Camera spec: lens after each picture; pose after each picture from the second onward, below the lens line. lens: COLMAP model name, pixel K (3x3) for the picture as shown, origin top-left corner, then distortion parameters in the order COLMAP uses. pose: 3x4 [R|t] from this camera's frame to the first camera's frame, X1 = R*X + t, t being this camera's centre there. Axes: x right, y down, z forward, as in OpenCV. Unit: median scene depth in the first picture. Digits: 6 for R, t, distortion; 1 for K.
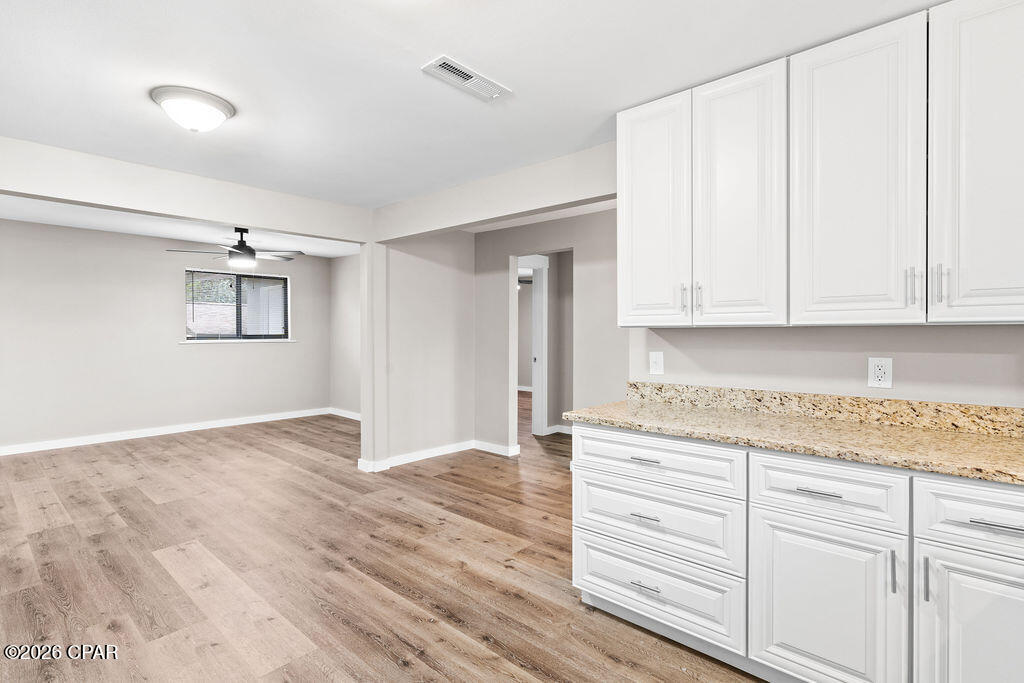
lens RADIAL K [[501.3, 0, 501.0], [0, 501.3, 335.5], [0, 0, 1]] dist [0.001455, 0.000142]
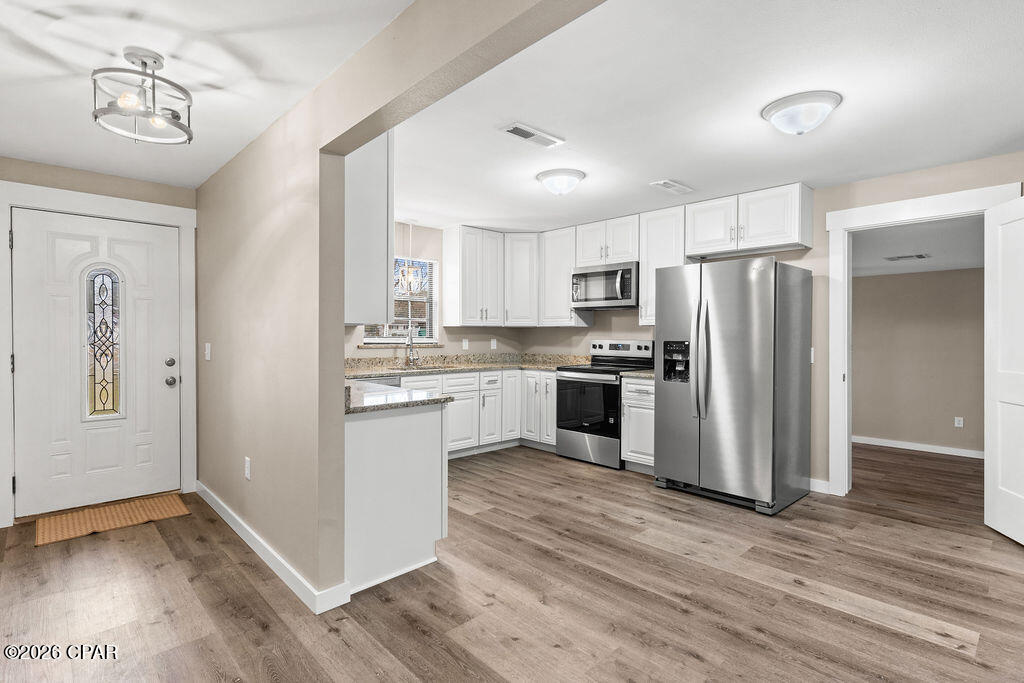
lens RADIAL K [[501.3, 0, 503.9], [0, 501.3, 340.3], [0, 0, 1]] dist [0.001455, 0.000142]
pose [[-0.997232, -0.002341, 0.074315, -0.074047], [-0.000364, 0.999646, 0.026608, -0.009798], [-0.074351, 0.026507, -0.996880, 1.933343]]
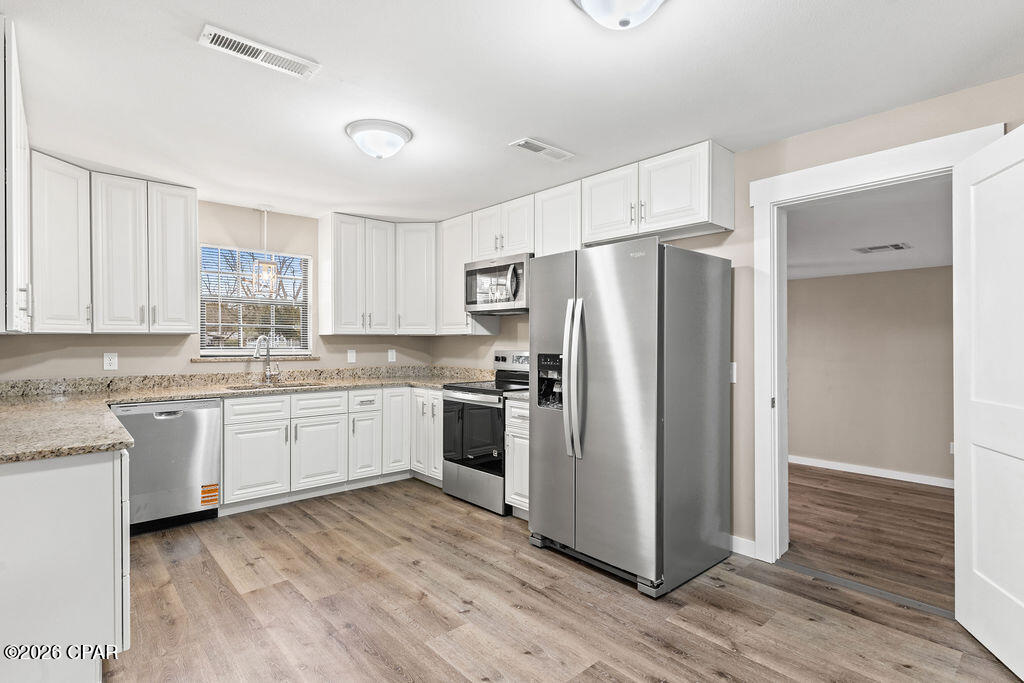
lens RADIAL K [[501.3, 0, 506.9], [0, 501.3, 346.1], [0, 0, 1]] dist [0.001455, 0.000142]
pose [[-0.995451, -0.000393, 0.095277, -0.484940], [0.001739, 0.999750, 0.022292, -0.010997], [-0.095262, 0.022356, -0.995201, 1.537716]]
